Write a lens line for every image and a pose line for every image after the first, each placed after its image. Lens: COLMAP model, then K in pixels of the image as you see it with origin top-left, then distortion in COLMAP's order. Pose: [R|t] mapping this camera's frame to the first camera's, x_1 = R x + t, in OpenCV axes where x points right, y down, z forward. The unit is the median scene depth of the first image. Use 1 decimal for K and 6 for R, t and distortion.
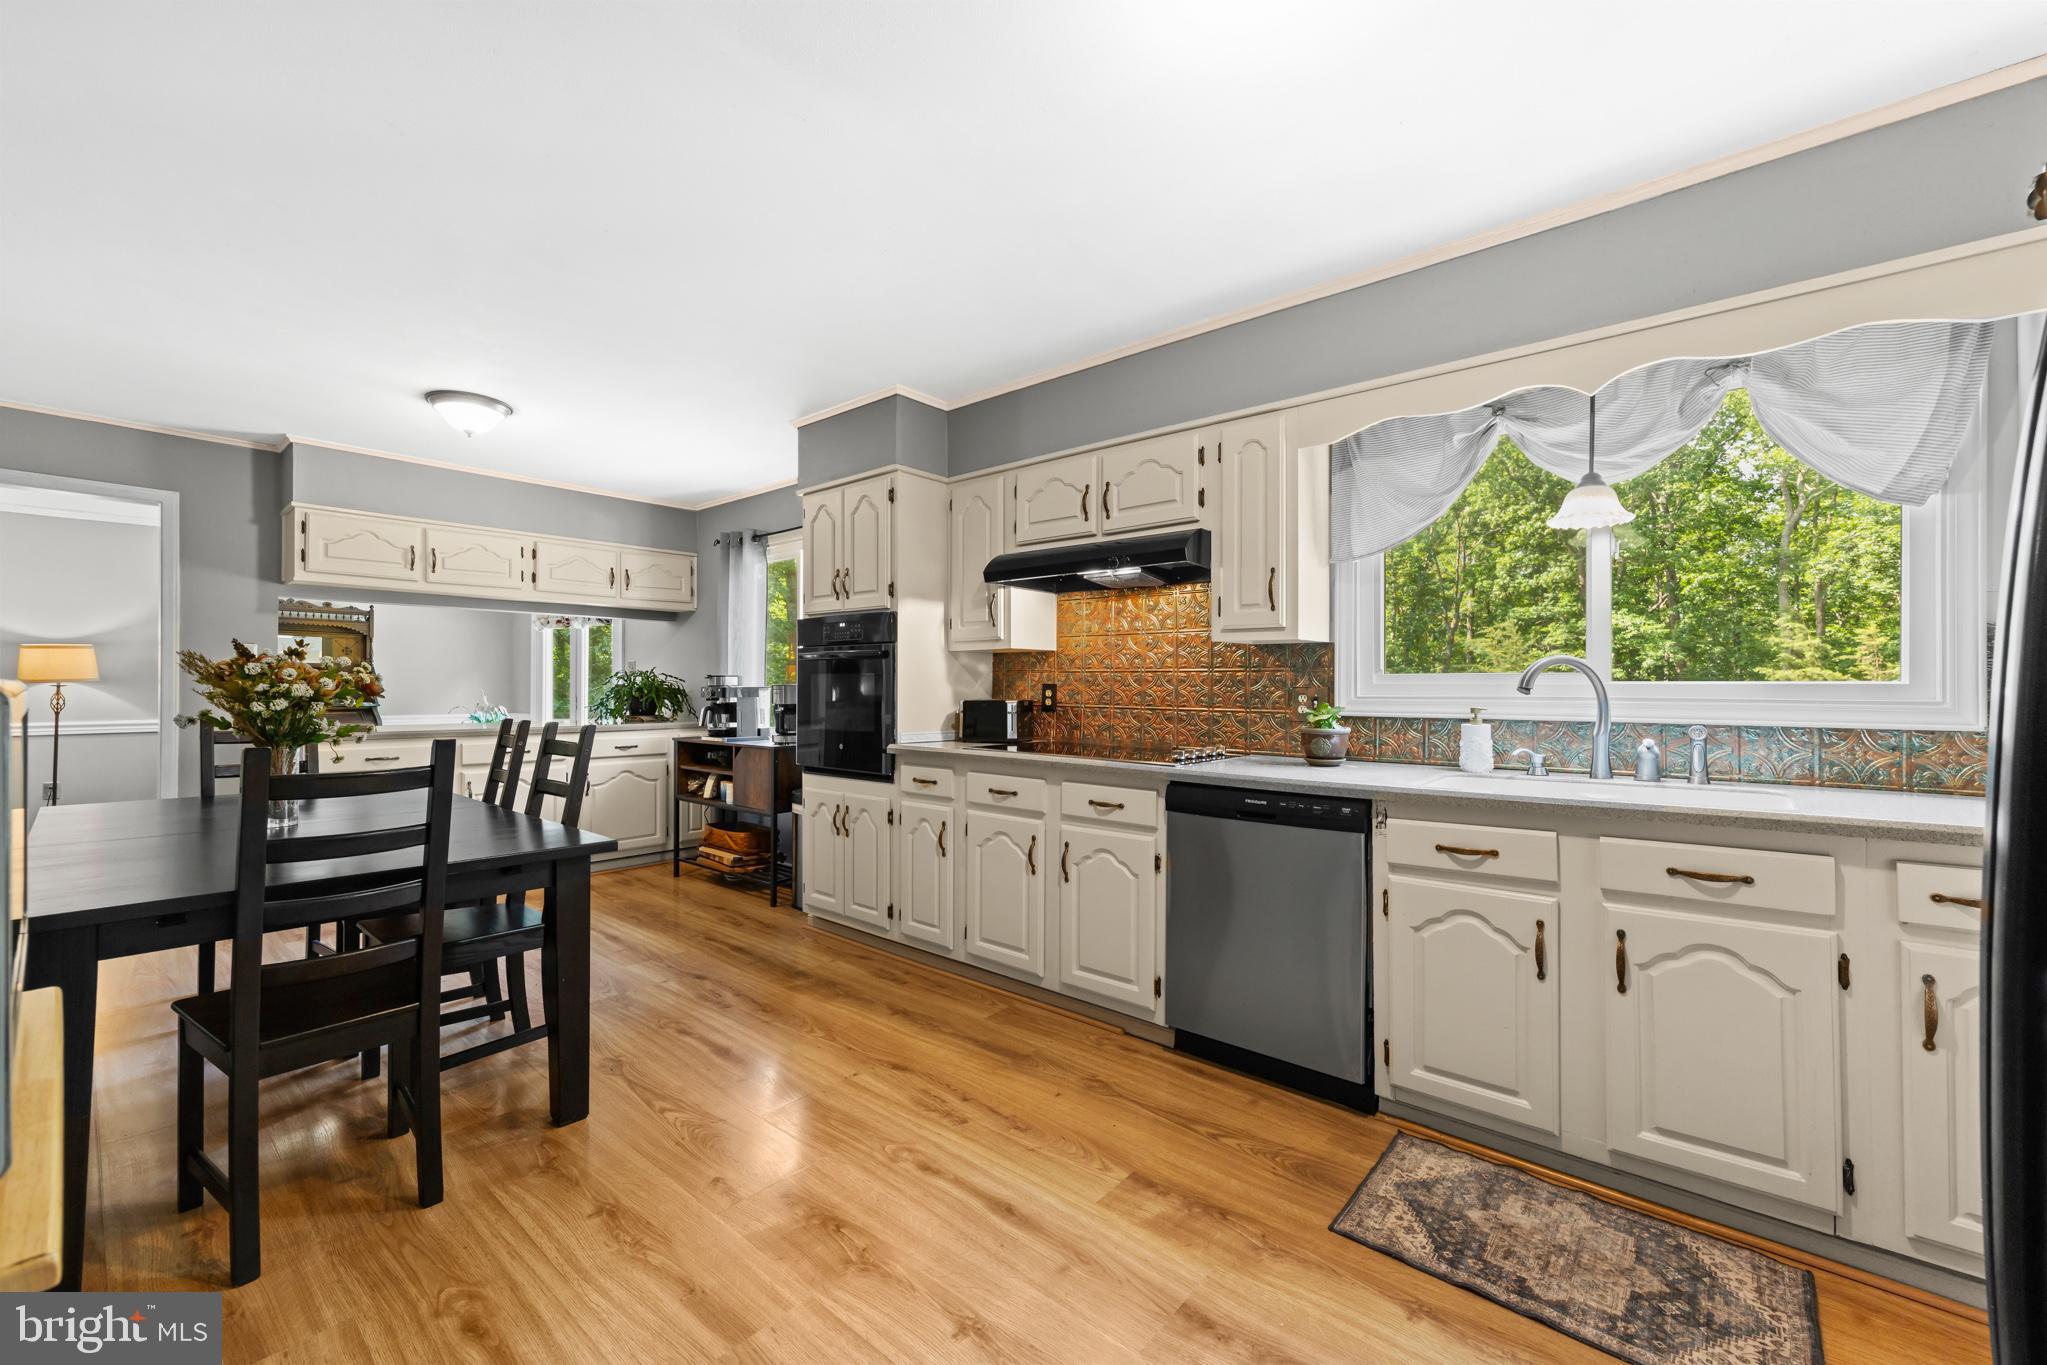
lens RADIAL K [[818.5, 0, 1017.5], [0, 818.5, 684.3], [0, 0, 1]] dist [-0.000638, 0.000466]
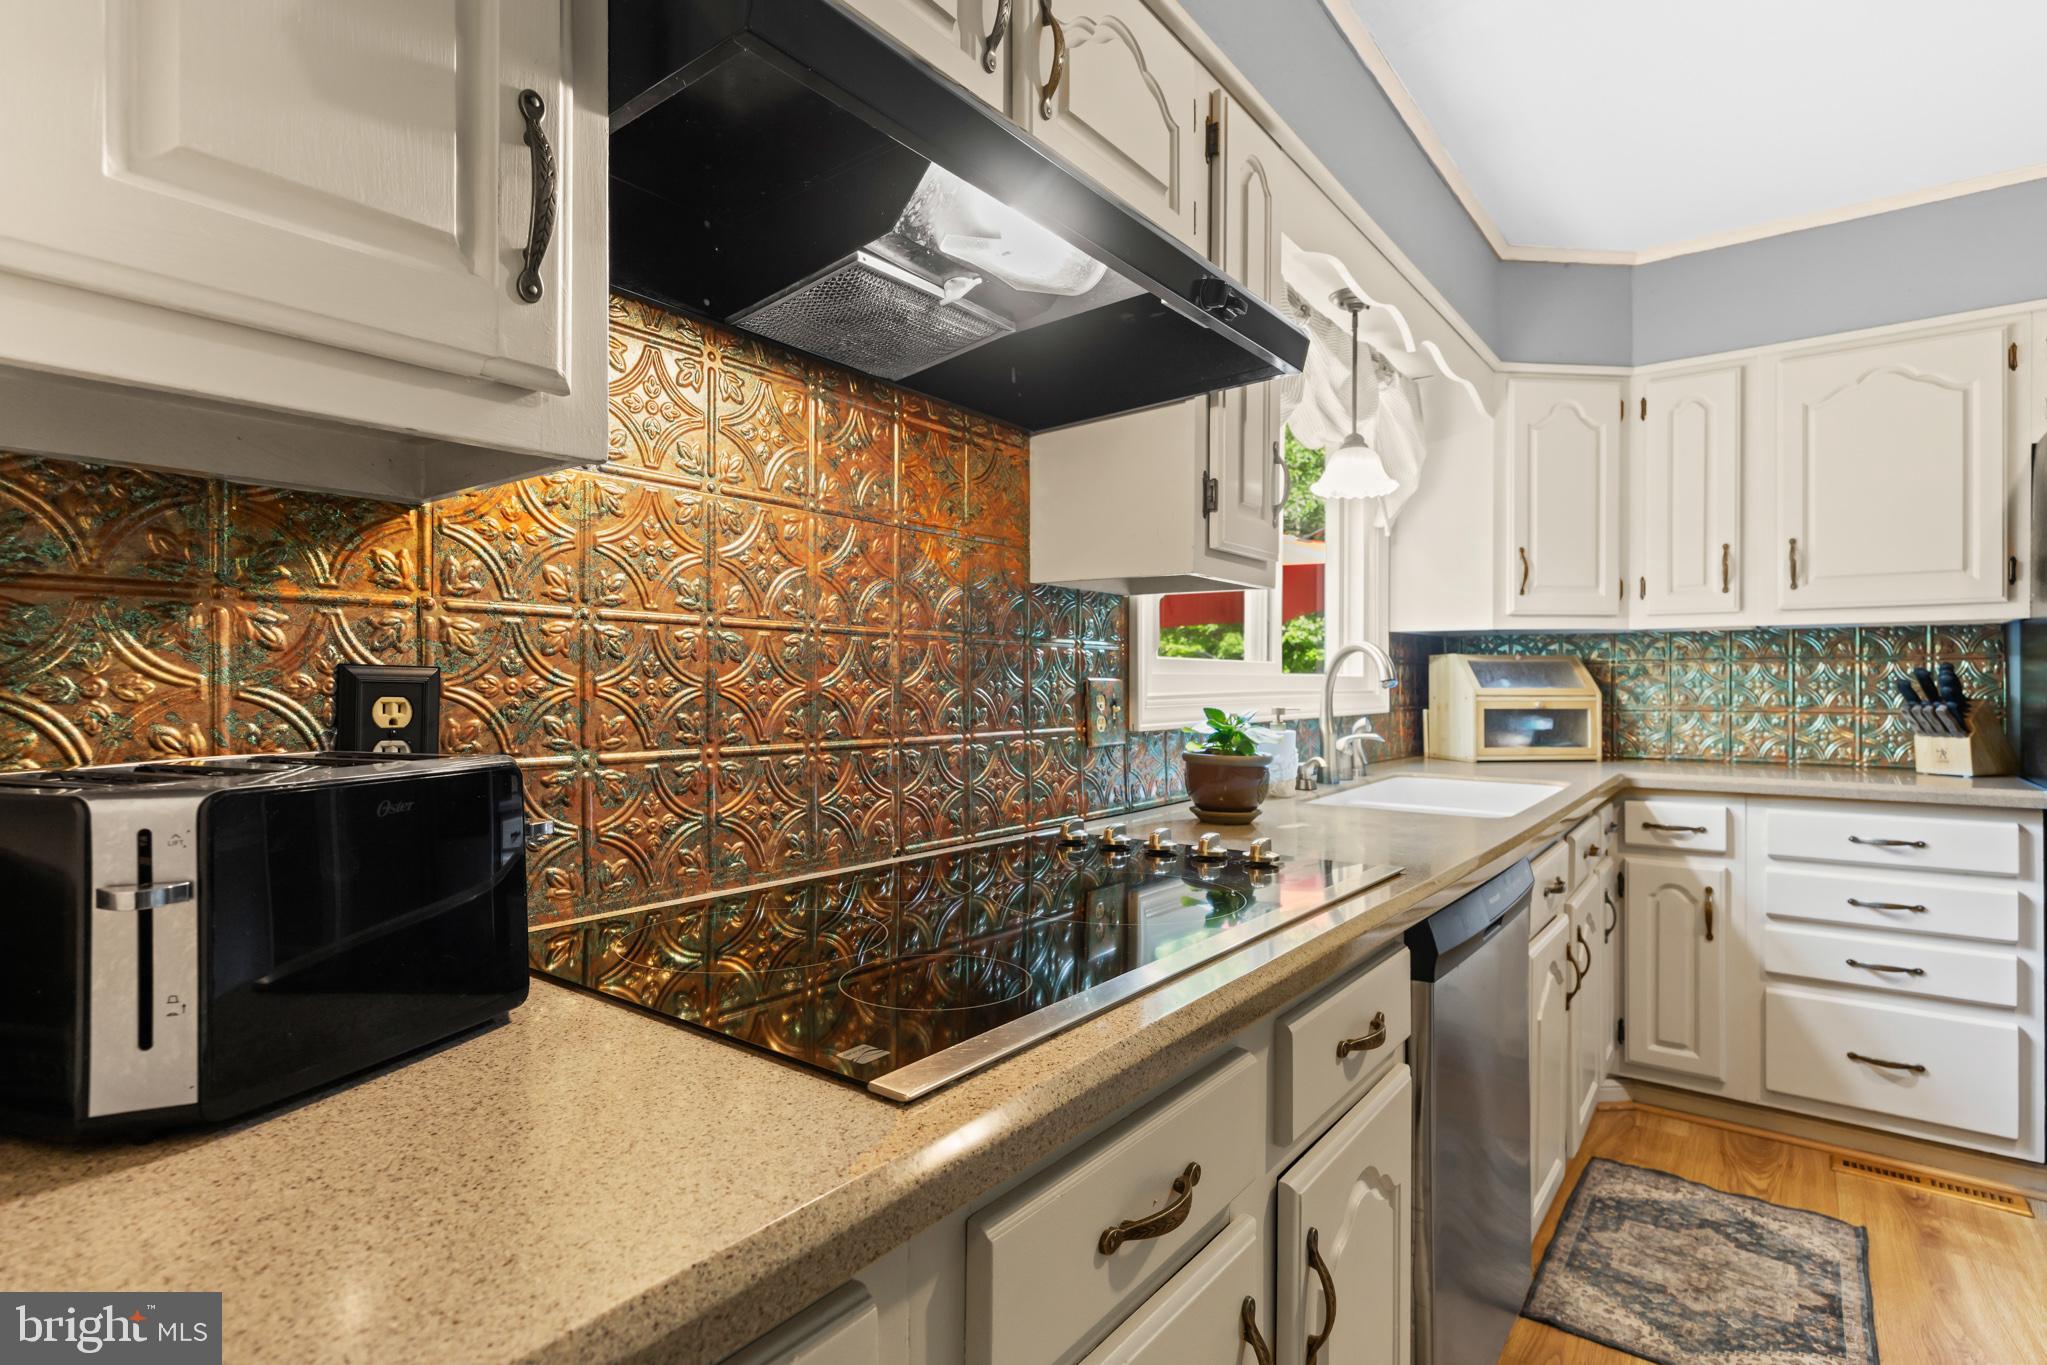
lens RADIAL K [[992.5, 0, 1024.9], [0, 992.5, 686.0], [0, 0, 1]] dist [0.003543, -0.000303]
pose [[-0.054618, -0.006093, 0.998489, -0.315679], [-0.004122, 0.999974, 0.005877, 0.004381], [-0.998499, -0.003795, -0.054641, 1.298358]]
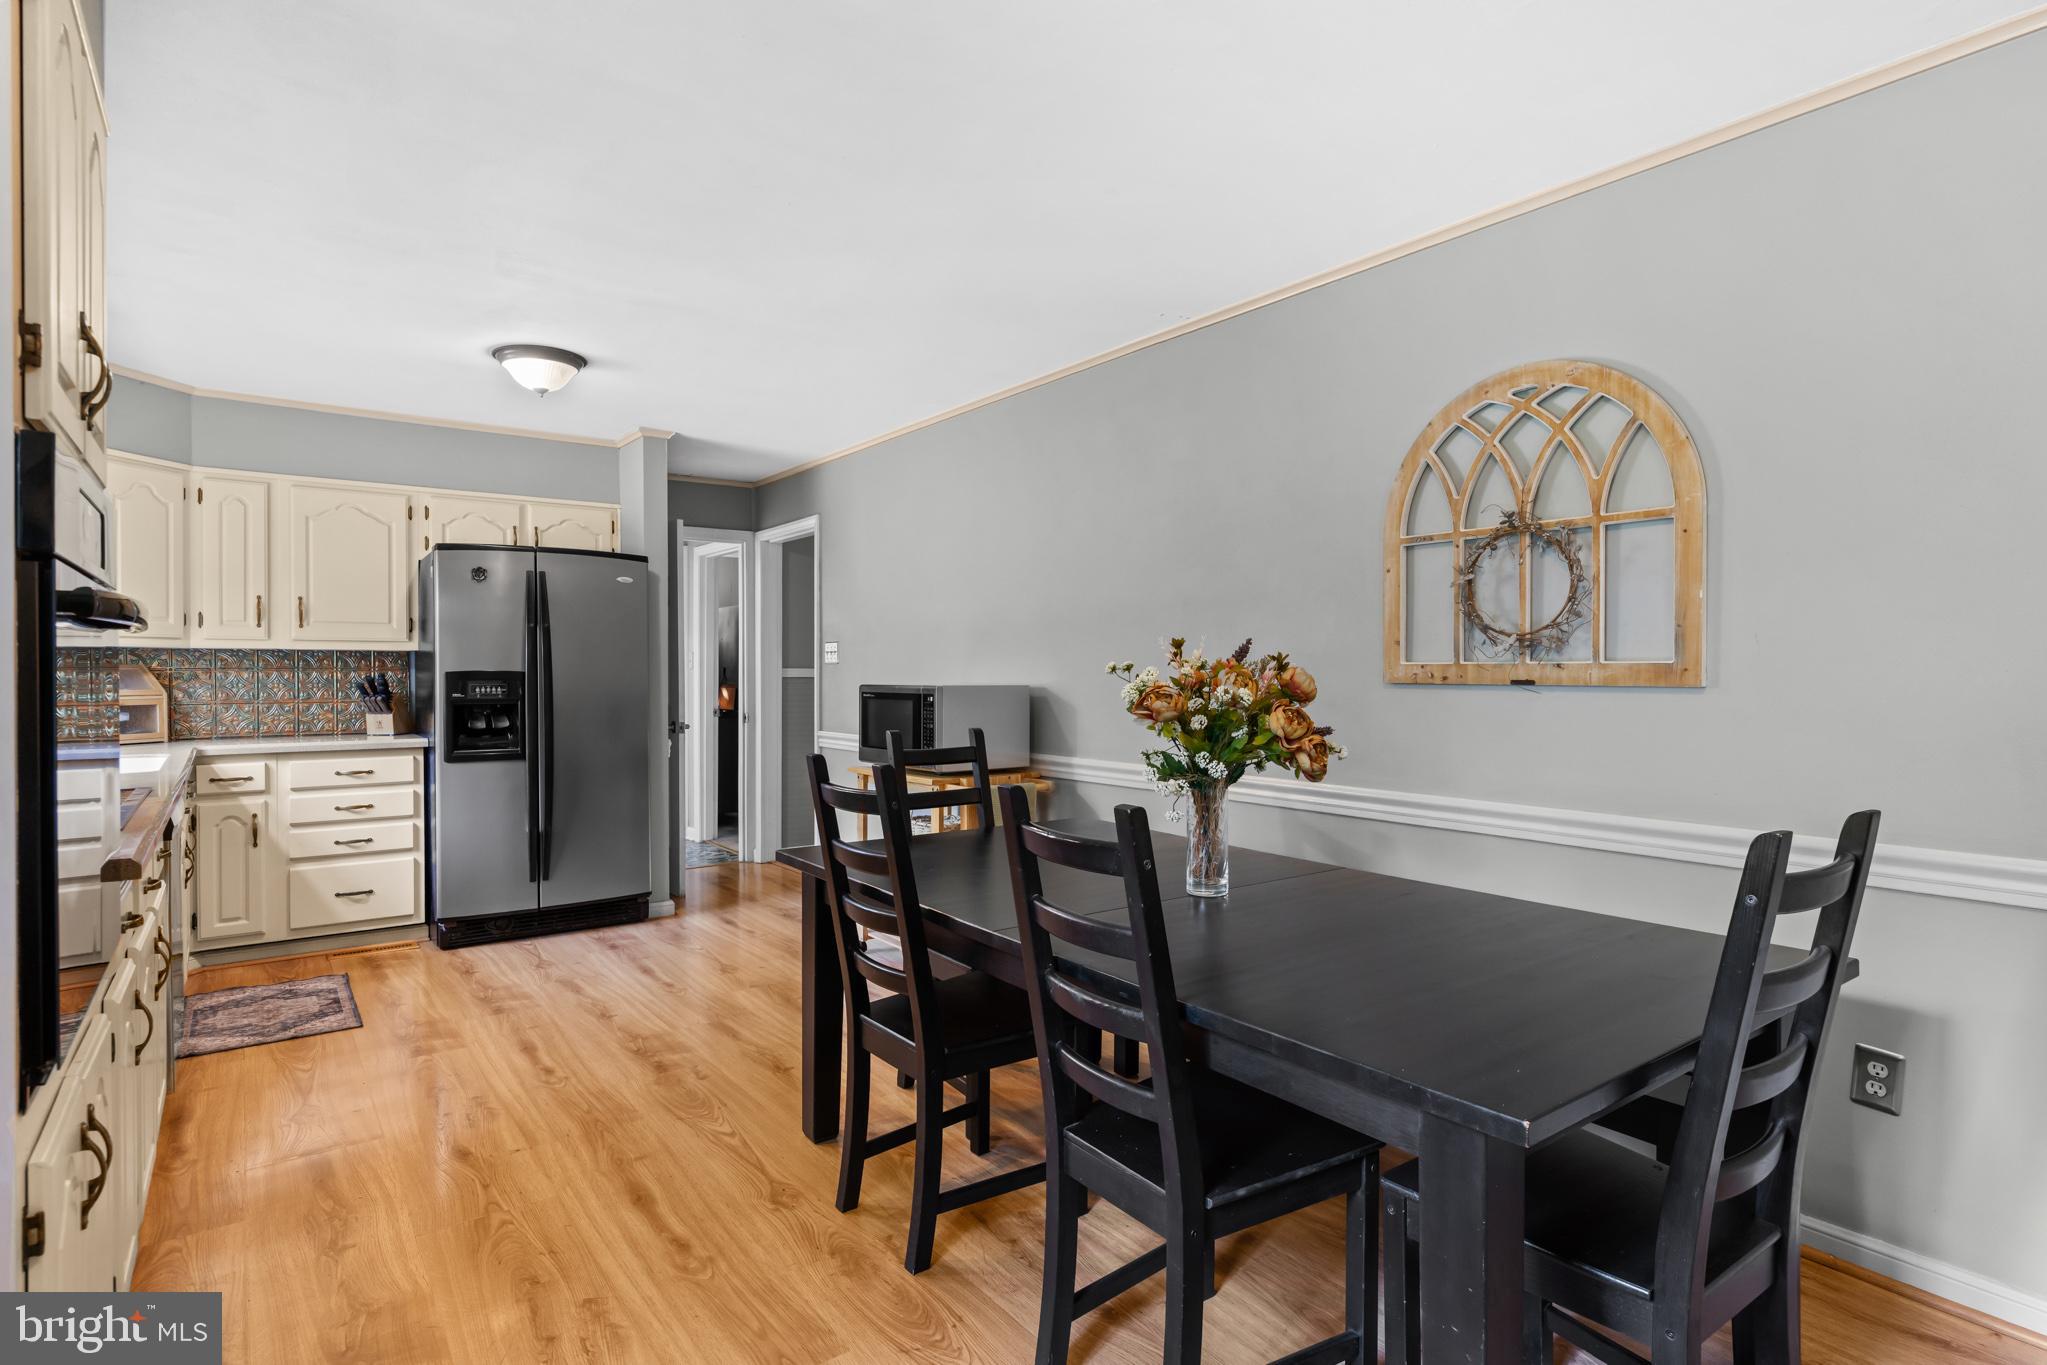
lens RADIAL K [[1042.5, 0, 1024.9], [0, 1042.5, 680.2], [0, 0, 1]] dist [0.002610, 0.000228]
pose [[-0.977561, -0.006184, 0.210563, -0.950444], [-0.005128, 0.999971, 0.005558, -0.021988], [-0.210591, 0.004354, -0.977565, 1.969321]]
